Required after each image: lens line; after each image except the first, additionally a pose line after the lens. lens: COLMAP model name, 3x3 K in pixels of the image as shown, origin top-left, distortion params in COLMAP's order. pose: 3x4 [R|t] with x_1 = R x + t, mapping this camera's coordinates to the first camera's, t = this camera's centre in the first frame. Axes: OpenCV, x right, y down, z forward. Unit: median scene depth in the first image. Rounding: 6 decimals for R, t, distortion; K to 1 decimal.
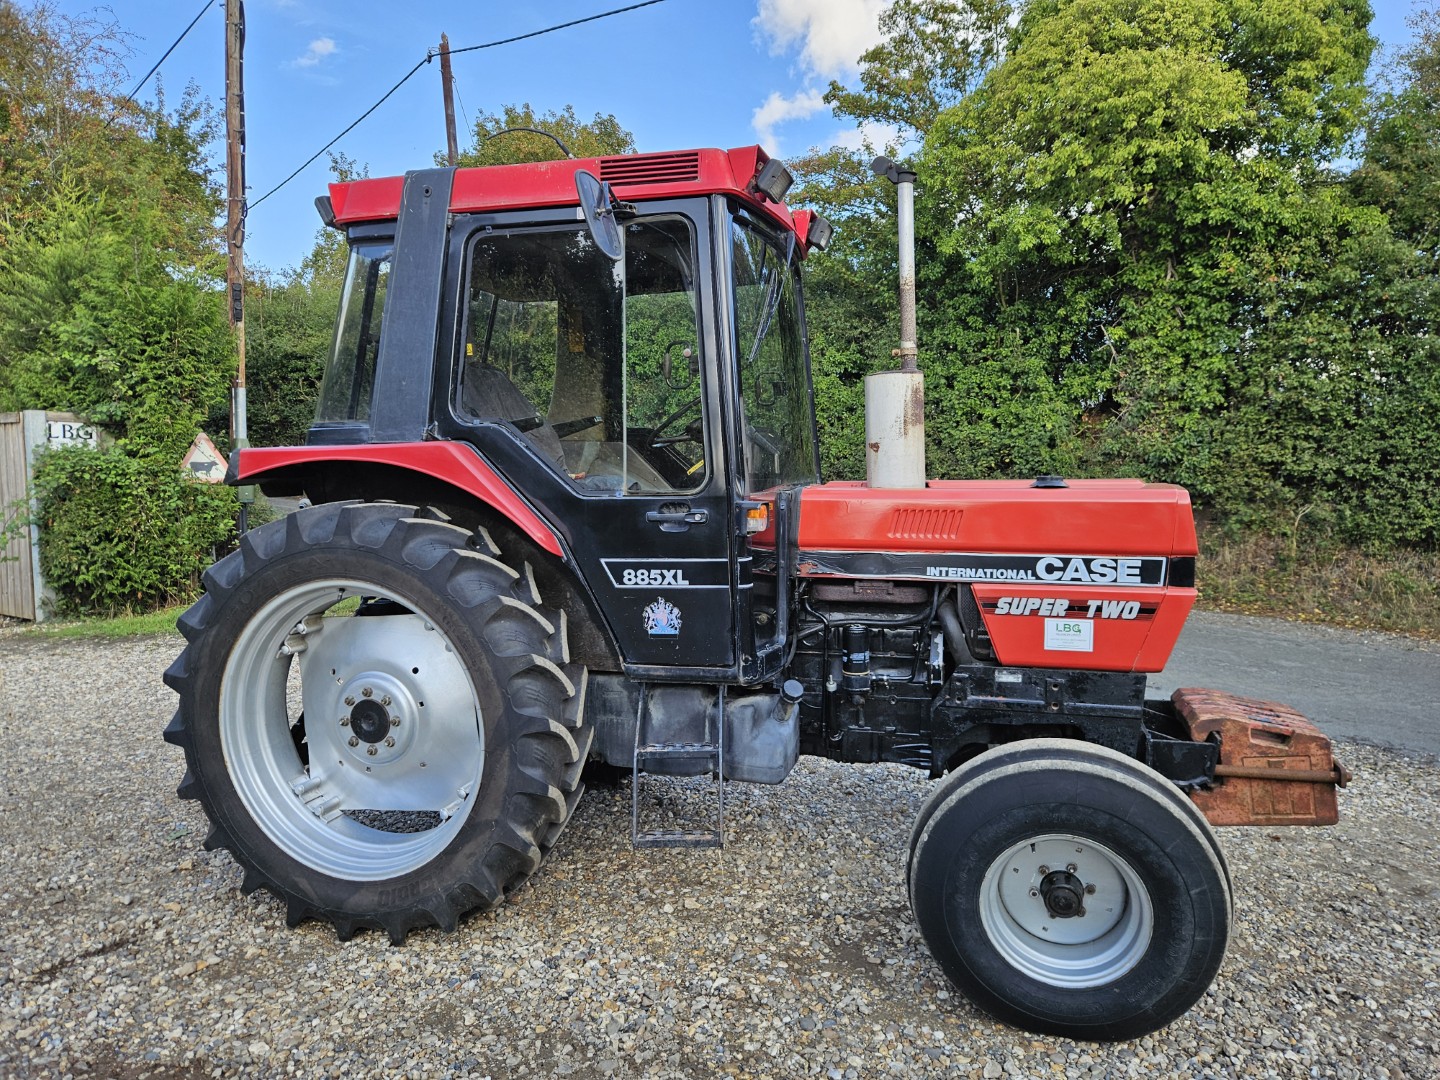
lens RADIAL K [[989.8, 0, 720.0], [0, 989.8, 540.0], [0, 0, 1]] dist [0.002702, -0.000783]
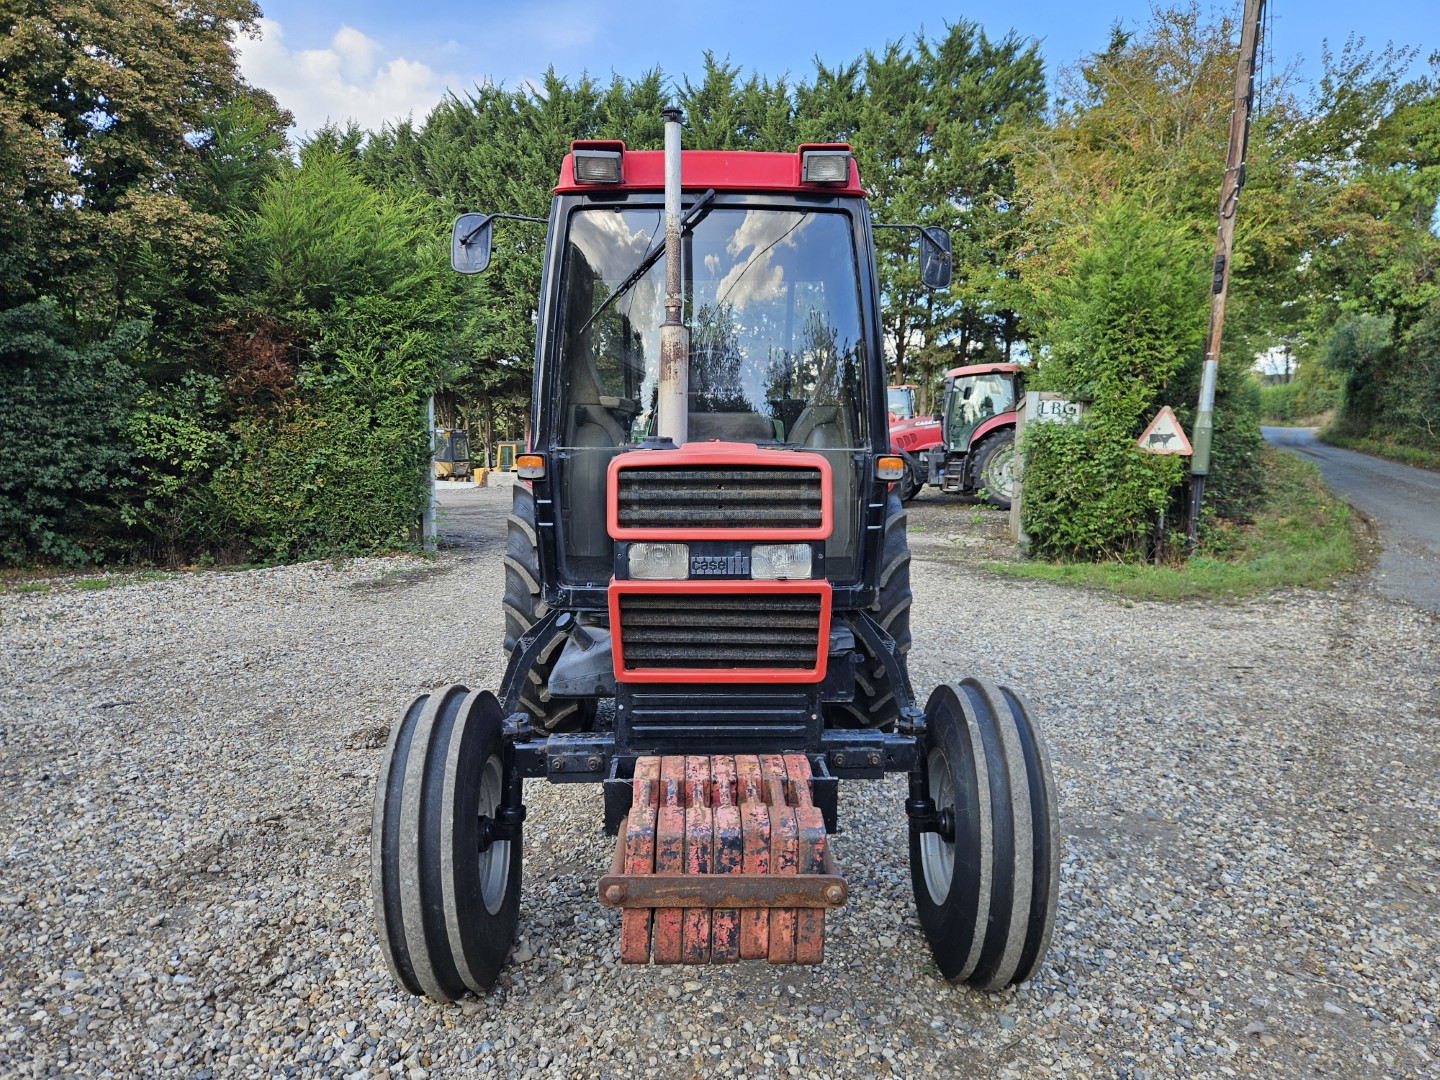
lens RADIAL K [[989.8, 0, 720.0], [0, 989.8, 540.0], [0, 0, 1]] dist [0.002702, -0.000783]
pose [[0.262035, 0.101590, -0.959696, 0.402216], [-0.084419, 0.993045, 0.082071, -0.013937], [0.961359, 0.059511, 0.268789, 0.283841]]
